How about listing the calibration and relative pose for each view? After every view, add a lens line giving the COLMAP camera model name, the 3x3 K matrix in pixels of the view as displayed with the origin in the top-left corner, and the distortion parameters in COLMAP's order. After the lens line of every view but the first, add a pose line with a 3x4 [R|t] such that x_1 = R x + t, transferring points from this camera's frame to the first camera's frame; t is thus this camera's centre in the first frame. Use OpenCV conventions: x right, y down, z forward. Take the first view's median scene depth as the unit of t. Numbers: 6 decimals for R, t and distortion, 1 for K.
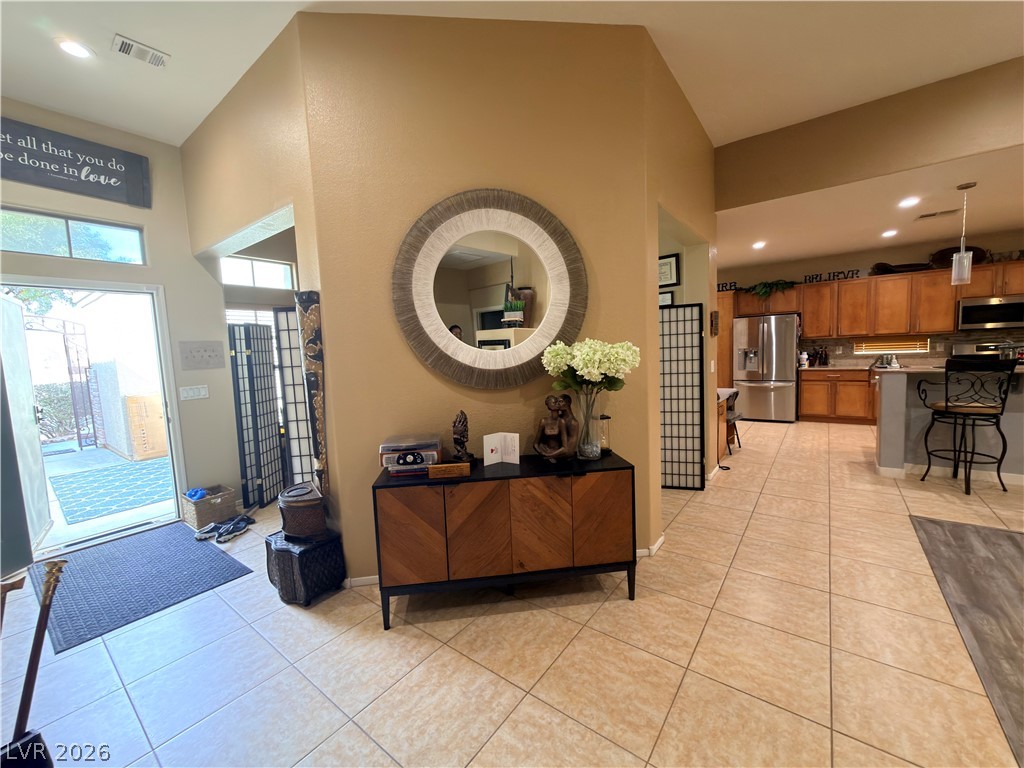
lens RADIAL K [[408.4, 0, 512.7], [0, 408.4, 385.1], [0, 0, 1]] dist [-0.001622, 0.000895]
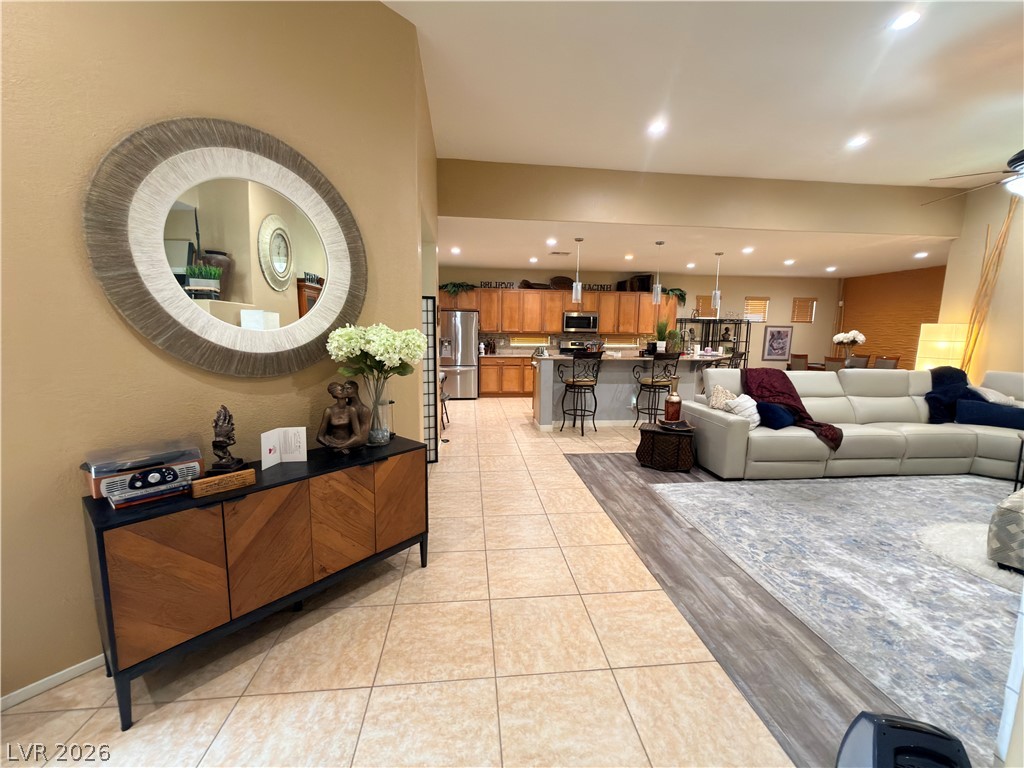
lens RADIAL K [[408.4, 0, 512.7], [0, 408.4, 384.9], [0, 0, 1]] dist [-0.001622, 0.000895]
pose [[0.723334, -0.038469, 0.689426, -0.160184], [0.014968, 0.999086, 0.040043, 0.000049], [-0.690336, -0.018645, 0.723248, 0.034205]]
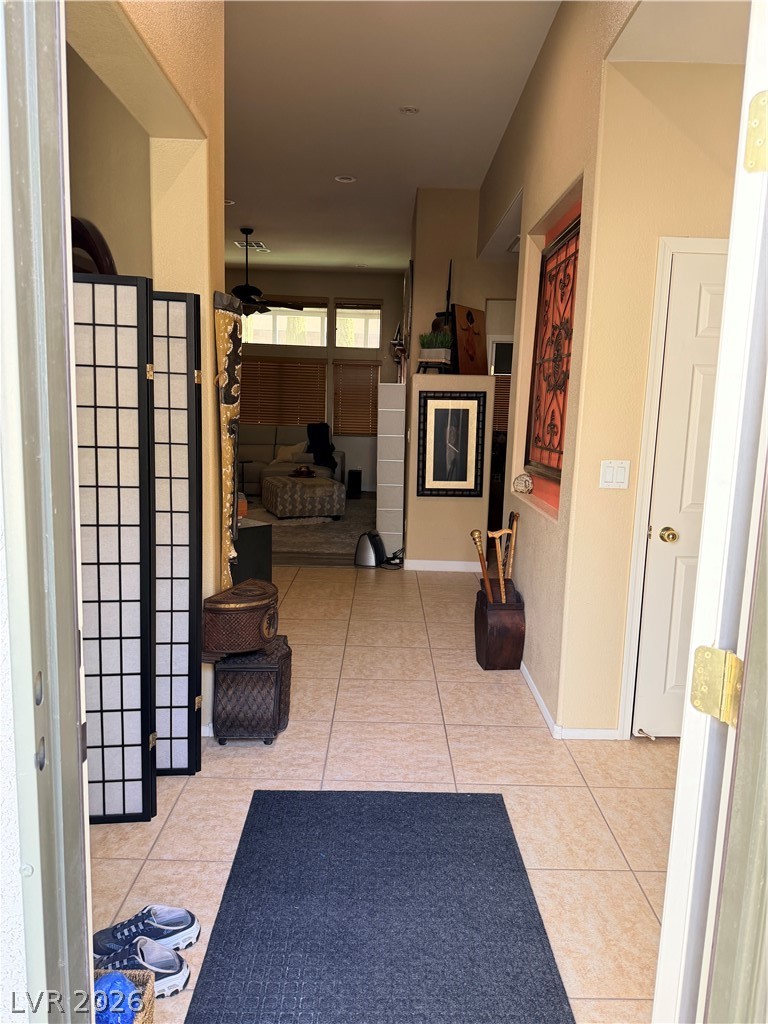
lens RADIAL K [[714.0, 0, 388.8], [0, 714.0, 509.6], [0, 0, 1]] dist [0.075384, 0.000596]
pose [[-0.613613, -0.089932, 0.784469, -1.040848], [0.067876, 0.983808, 0.165877, -0.038318], [-0.786684, 0.155031, -0.597573, 0.983708]]
